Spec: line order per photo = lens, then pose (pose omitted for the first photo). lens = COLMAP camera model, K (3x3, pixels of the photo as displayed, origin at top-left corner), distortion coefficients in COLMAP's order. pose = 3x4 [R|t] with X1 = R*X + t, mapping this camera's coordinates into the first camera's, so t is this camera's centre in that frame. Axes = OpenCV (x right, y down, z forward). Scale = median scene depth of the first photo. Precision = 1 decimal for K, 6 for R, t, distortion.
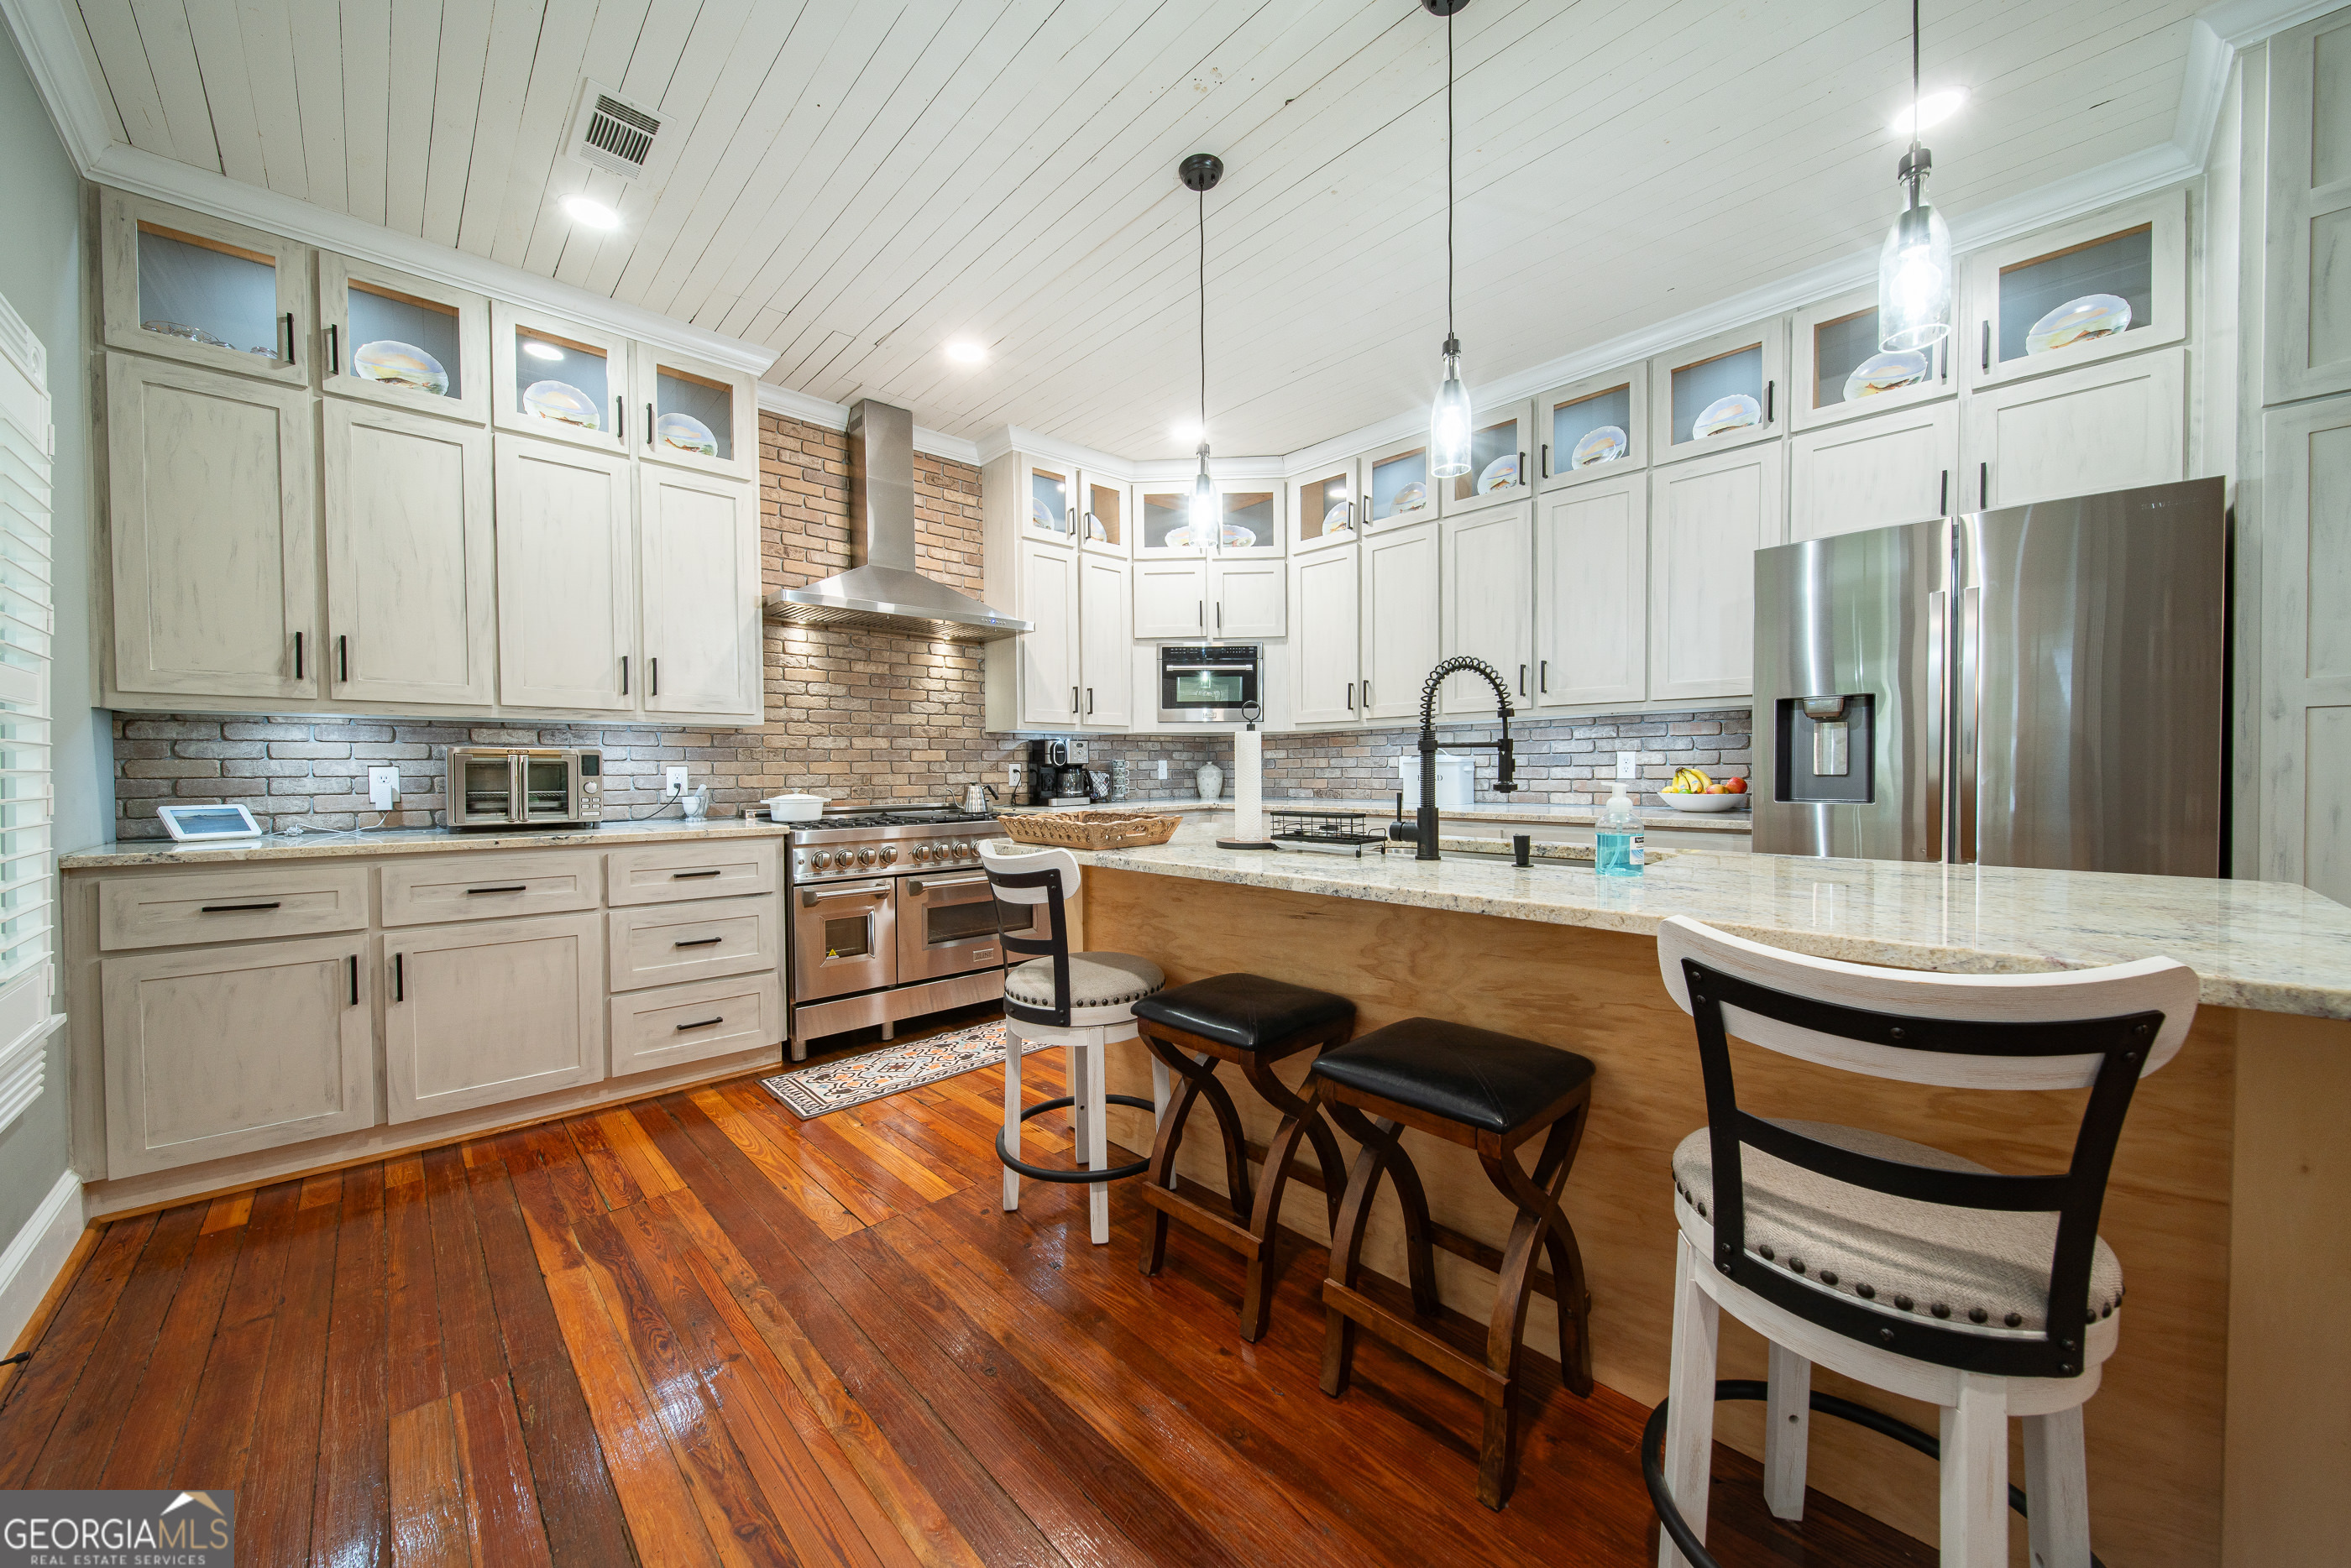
lens RADIAL K [[819.8, 0, 1165.4], [0, 819.8, 782.6], [0, 0, 1]] dist [0.000410, -0.001328]
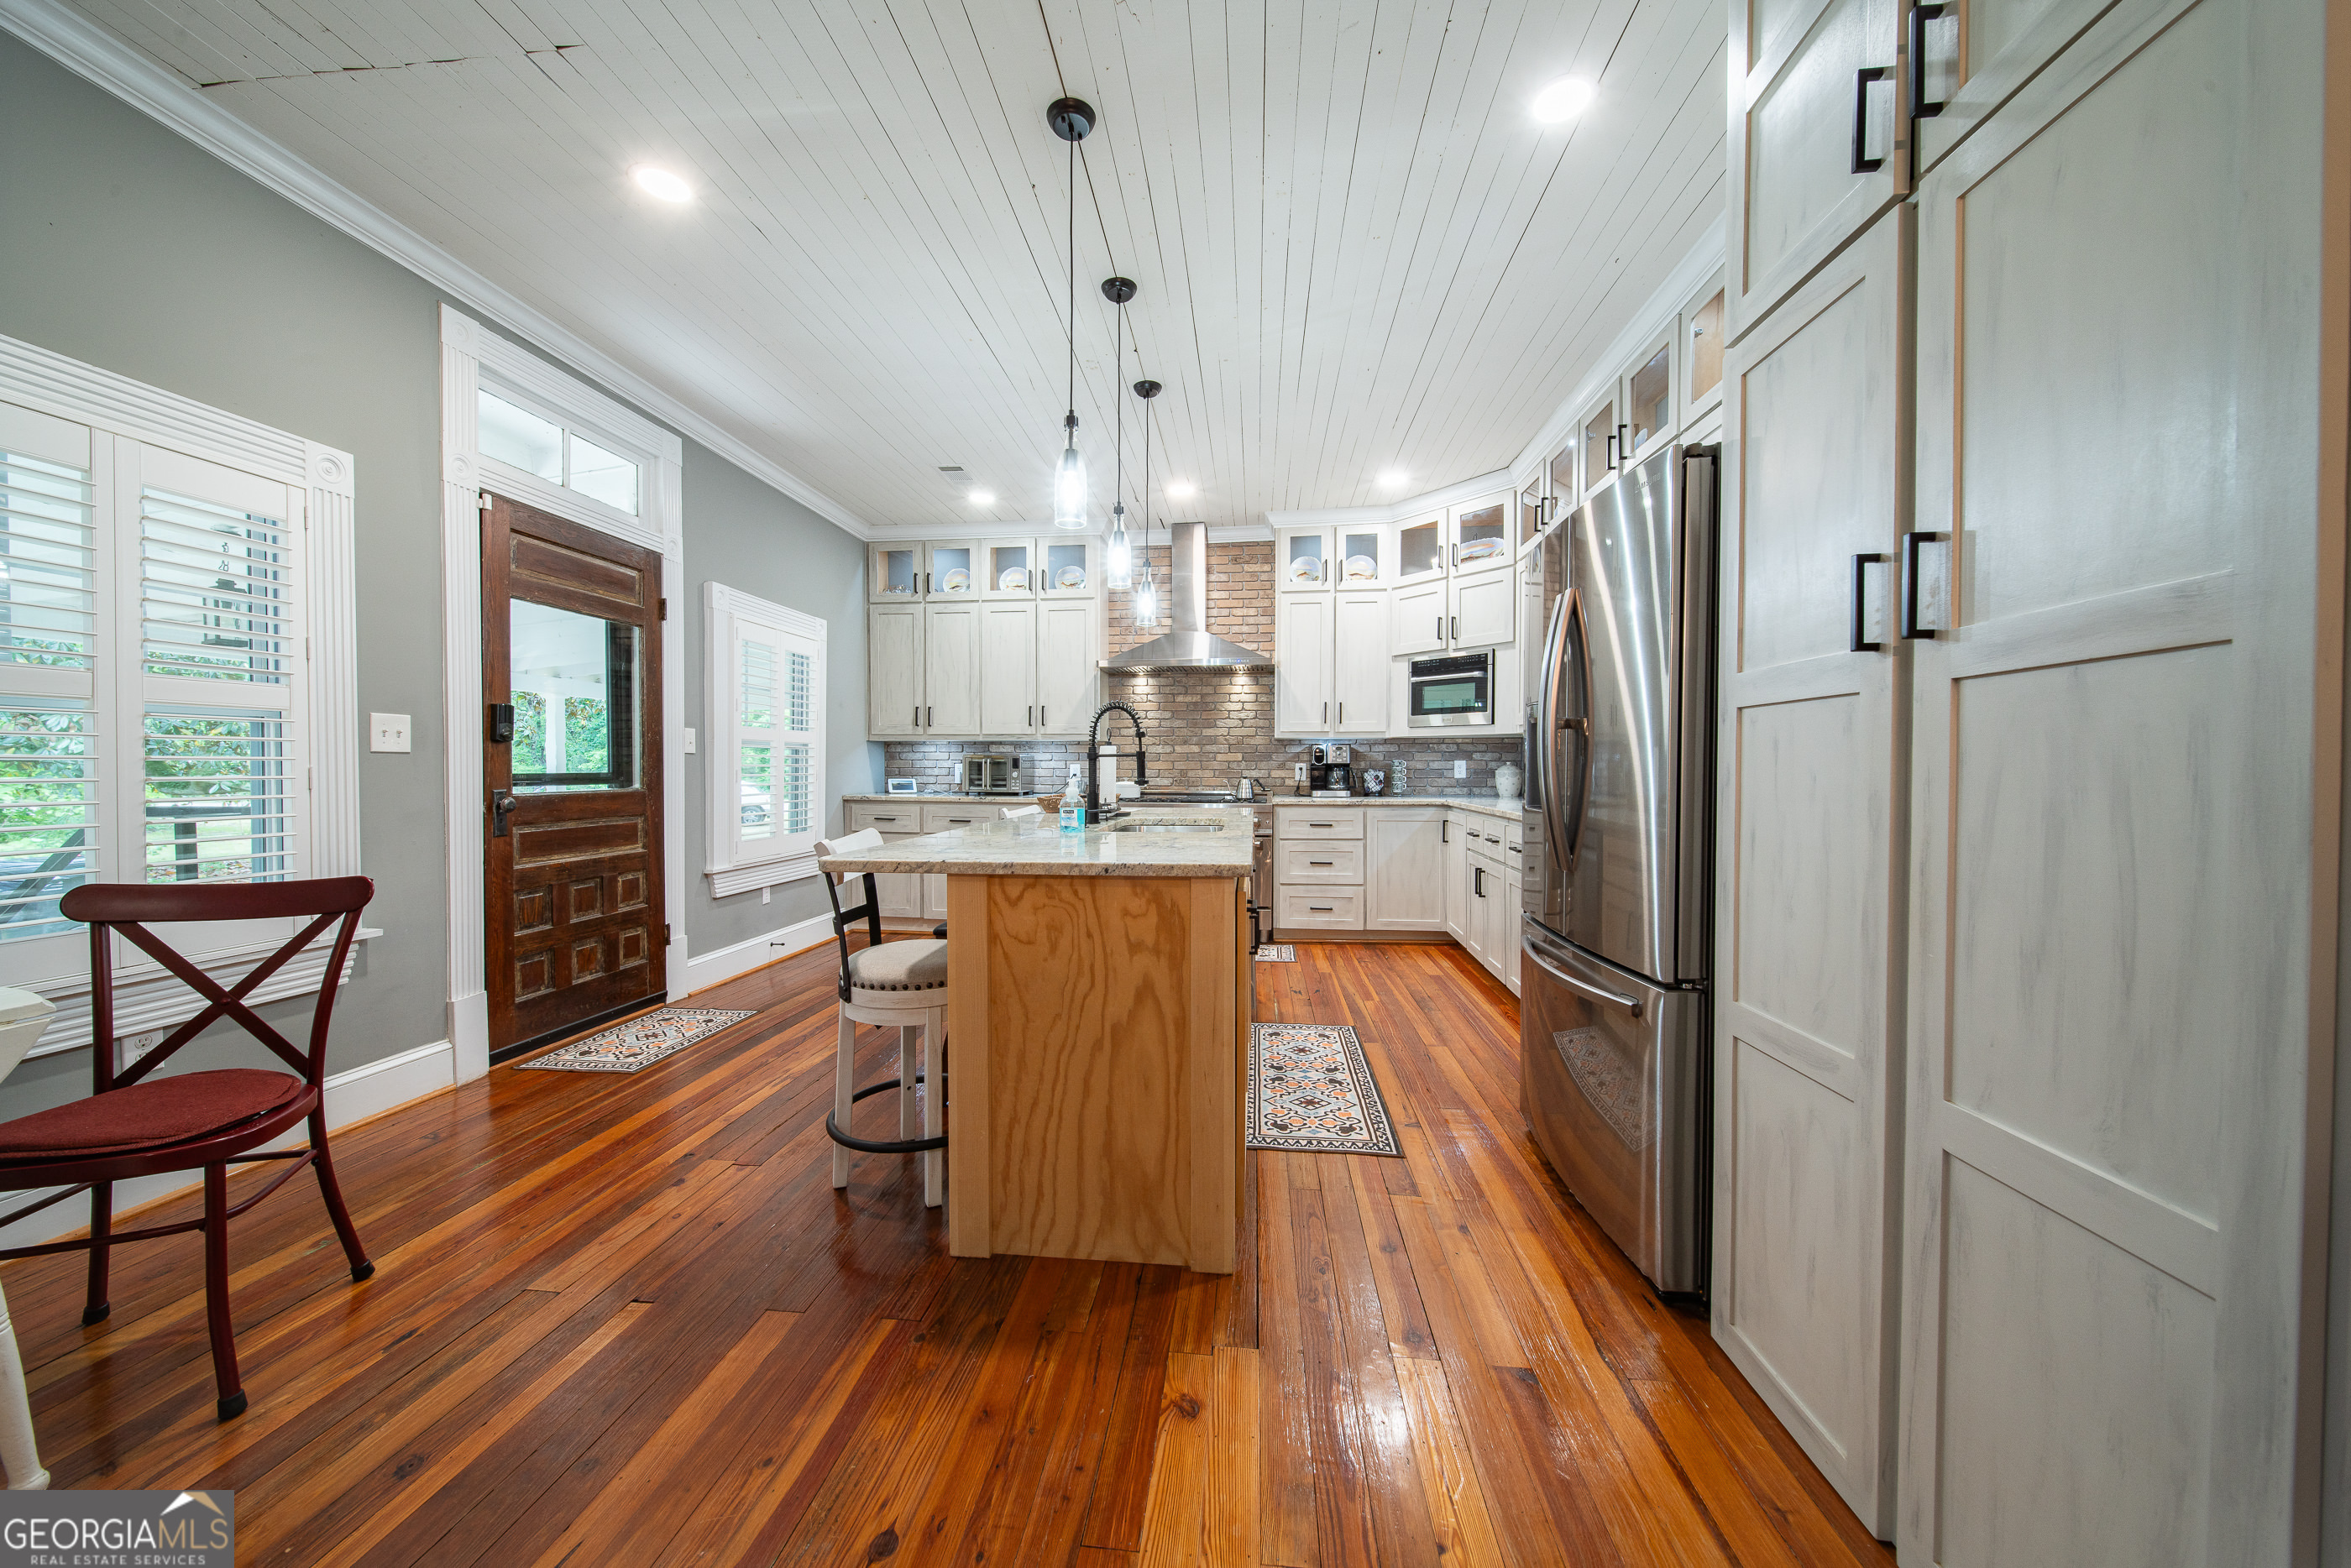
lens RADIAL K [[819.8, 0, 1169.9], [0, 819.8, 780.1], [0, 0, 1]] dist [0.000410, -0.001328]
pose [[0.659926, 0.021202, -0.751032, 0.692991], [-0.019845, 0.999745, 0.010785, -0.006717], [0.751069, 0.007787, 0.660178, -0.006568]]
